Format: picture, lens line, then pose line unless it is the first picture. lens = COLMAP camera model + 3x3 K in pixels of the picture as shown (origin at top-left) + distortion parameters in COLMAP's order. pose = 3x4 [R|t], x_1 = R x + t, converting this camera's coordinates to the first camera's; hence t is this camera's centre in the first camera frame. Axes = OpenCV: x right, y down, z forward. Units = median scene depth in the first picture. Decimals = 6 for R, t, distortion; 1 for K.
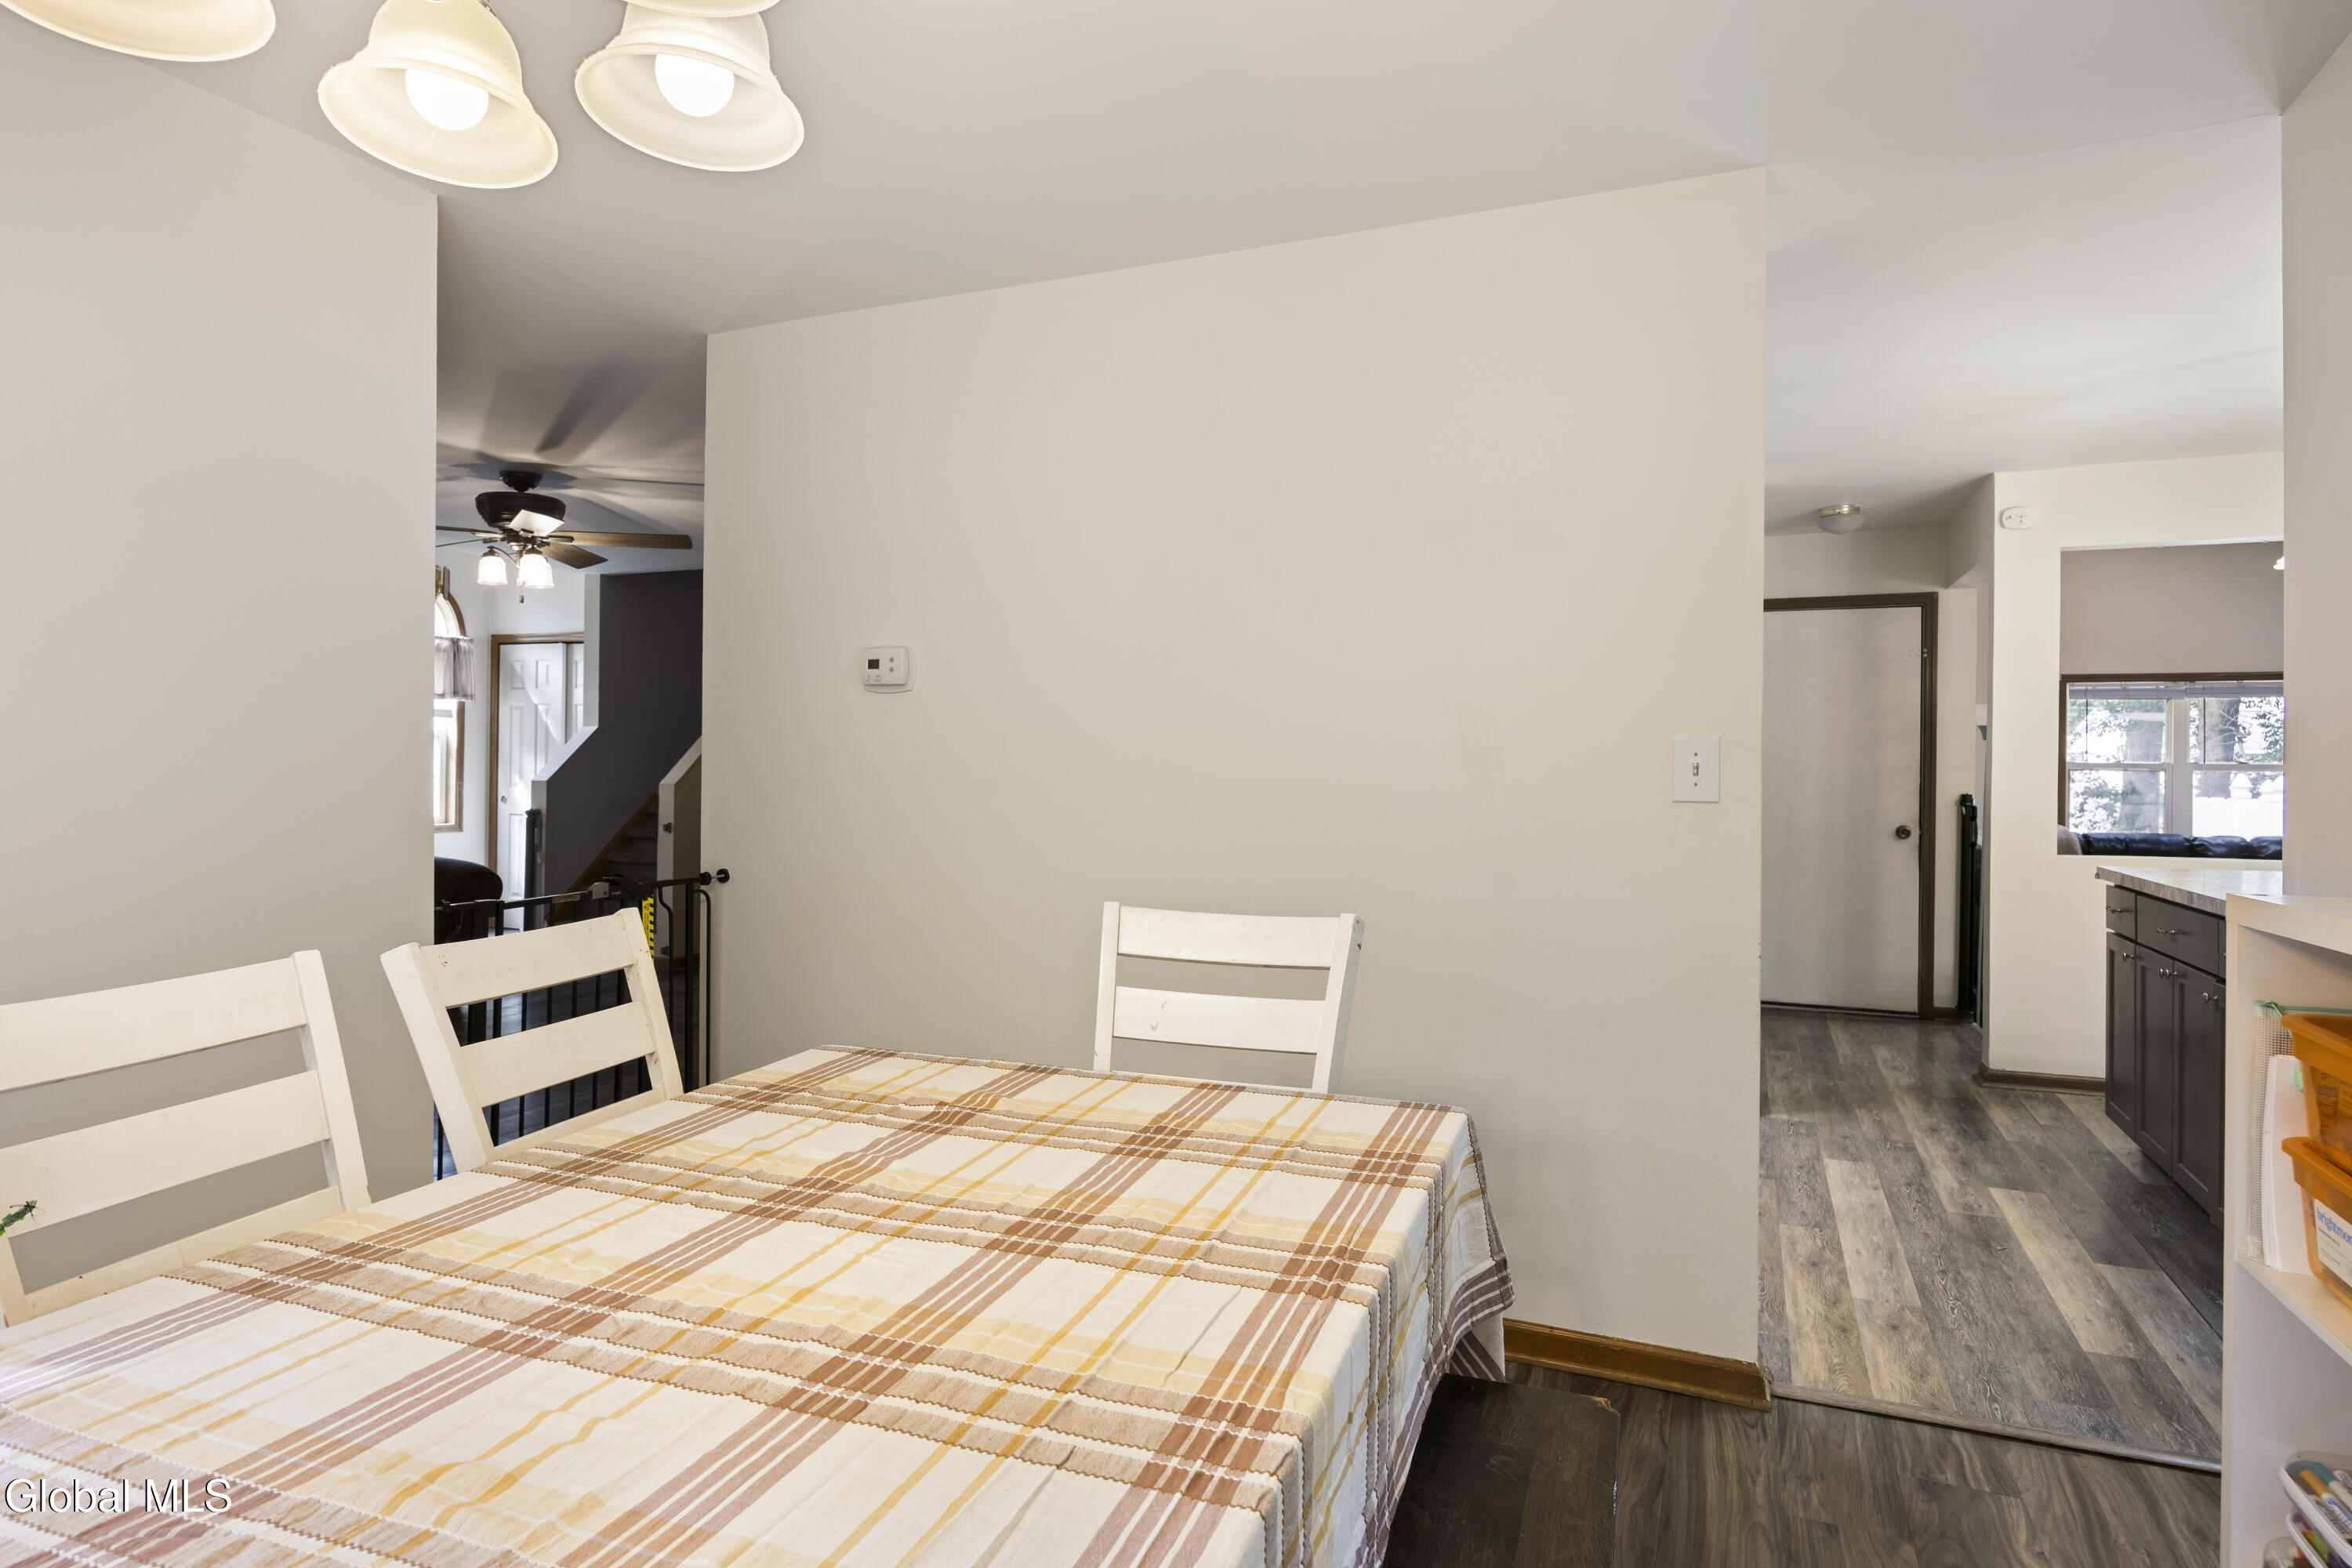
lens RADIAL K [[1315.4, 0, 1170.8], [0, 1315.4, 765.5], [0, 0, 1]] dist [0.002382, -0.003195]
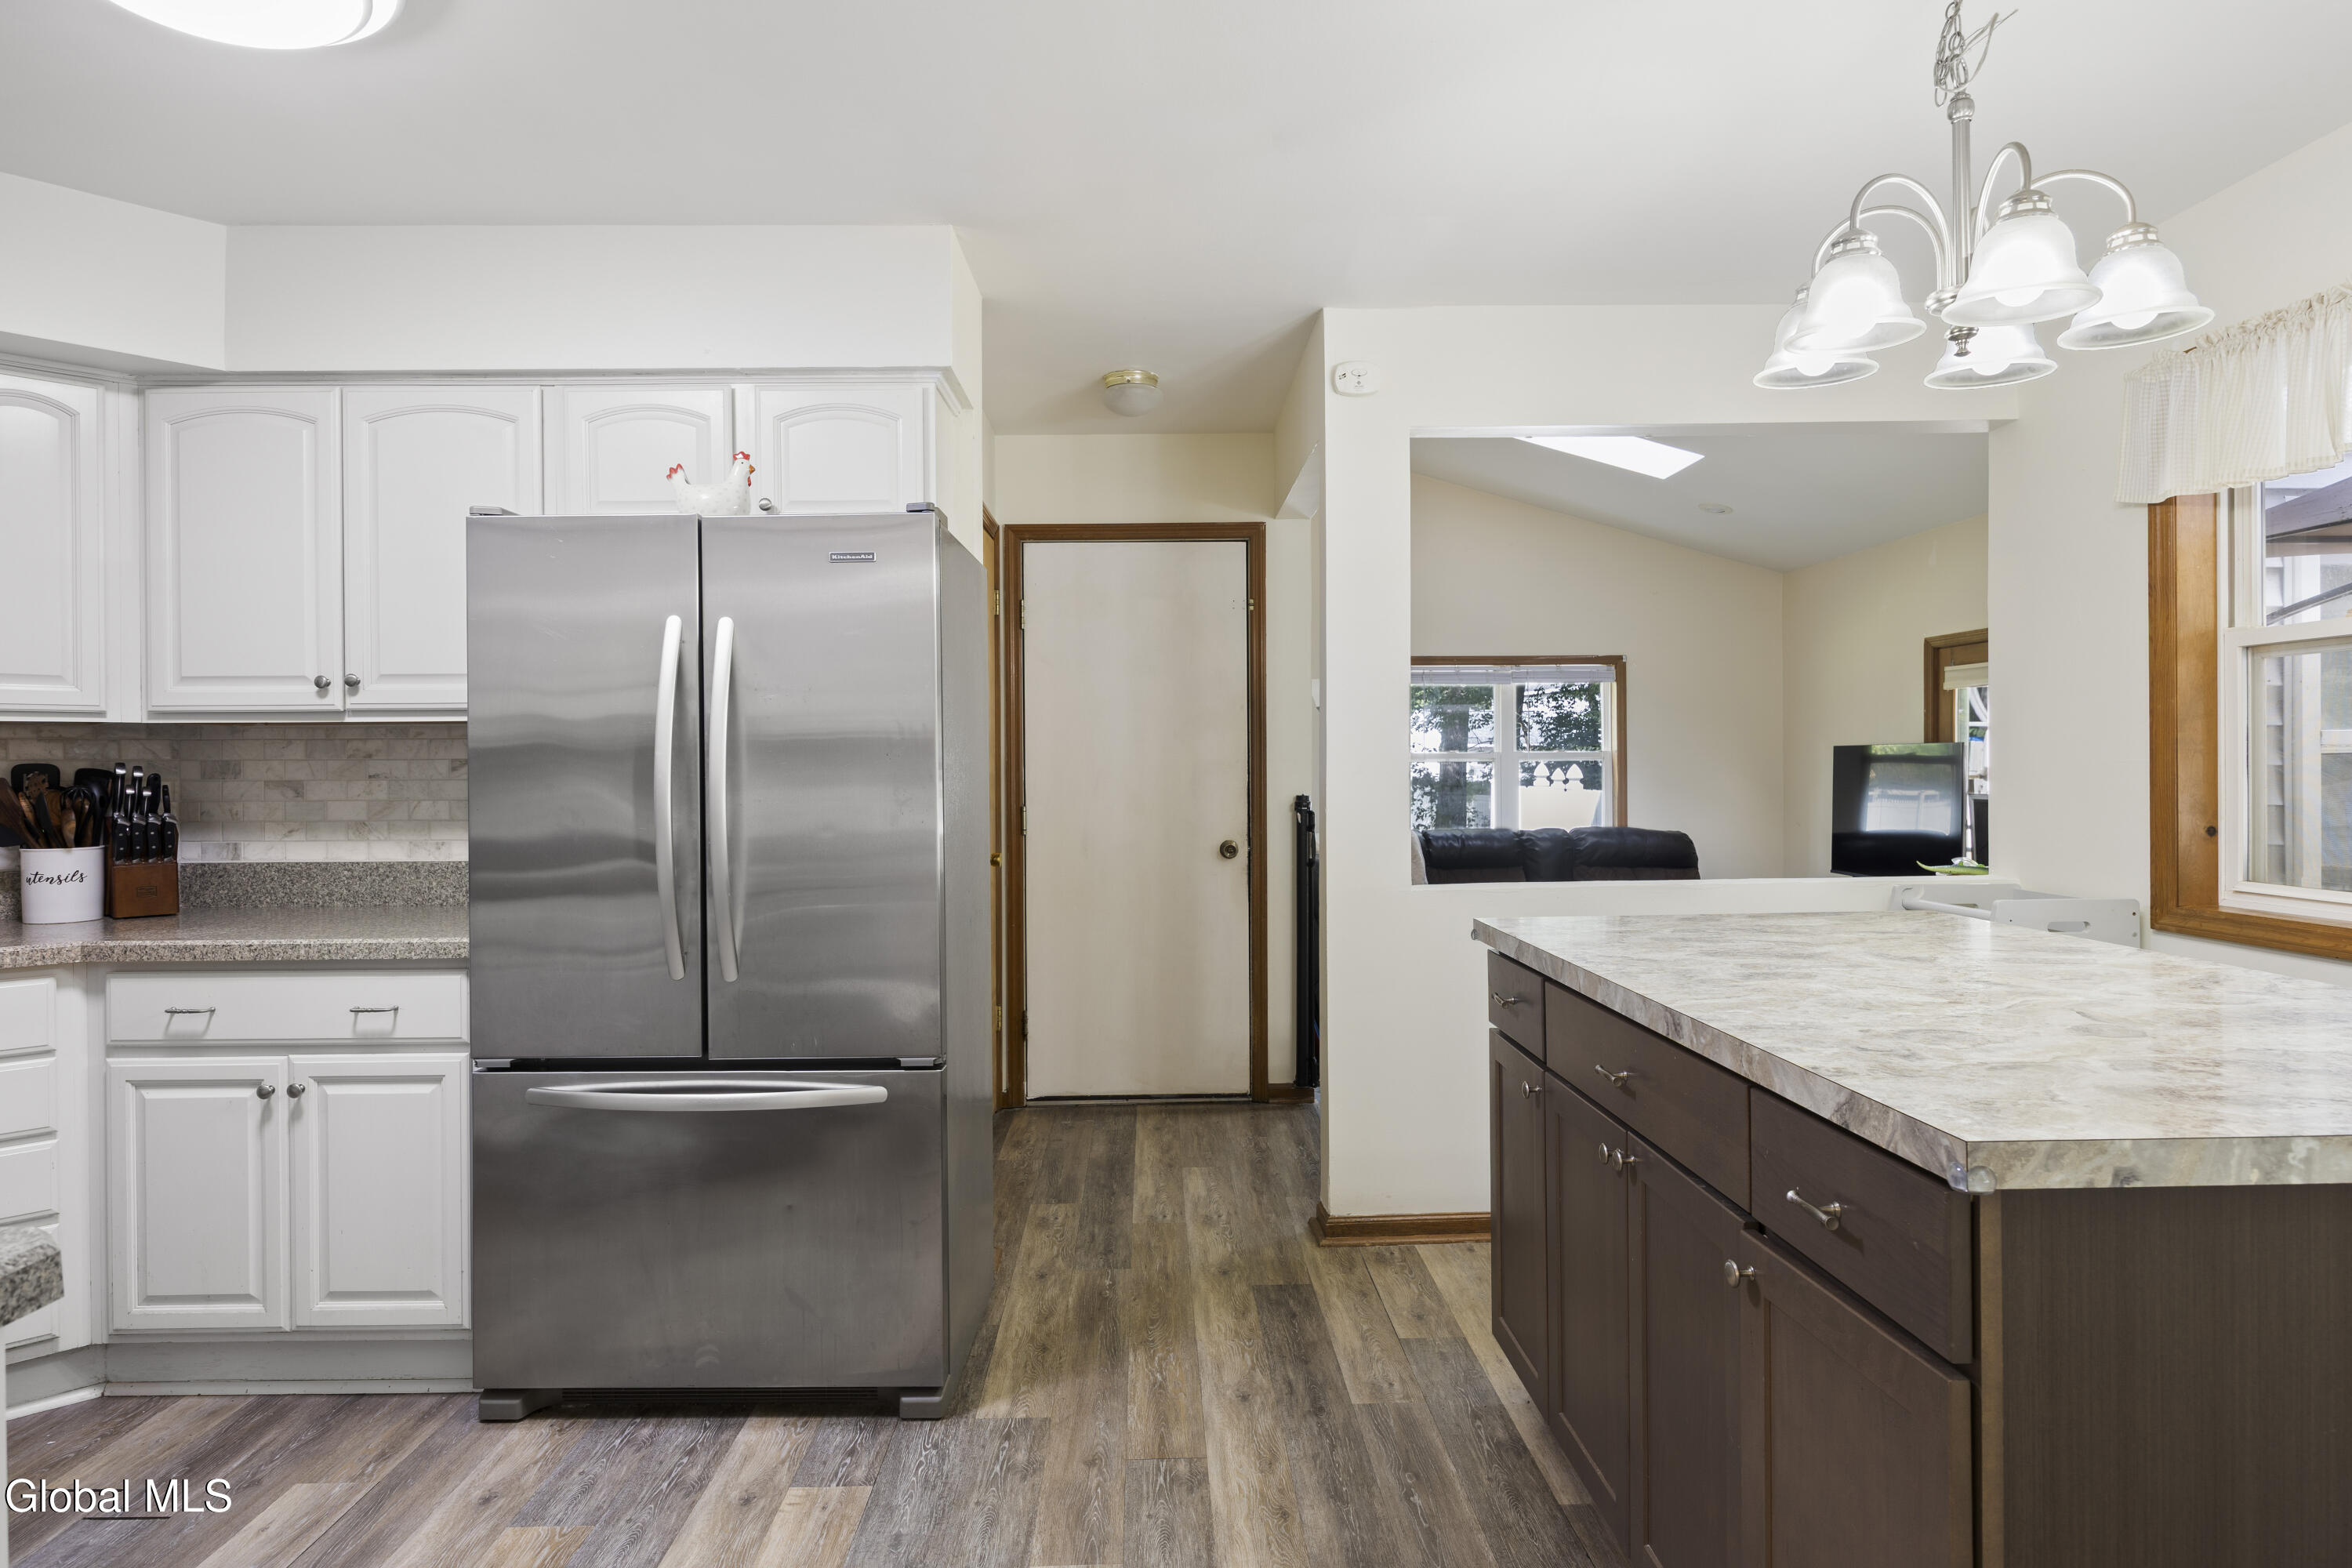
lens RADIAL K [[1315.4, 0, 1164.6], [0, 1315.4, 780.9], [0, 0, 1]] dist [0.002382, -0.003195]
pose [[0.911494, -0.019699, 0.410841, 0.236354], [0.015225, 0.999784, 0.014159, 0.001778], [-0.411031, -0.006651, 0.911597, 0.366774]]
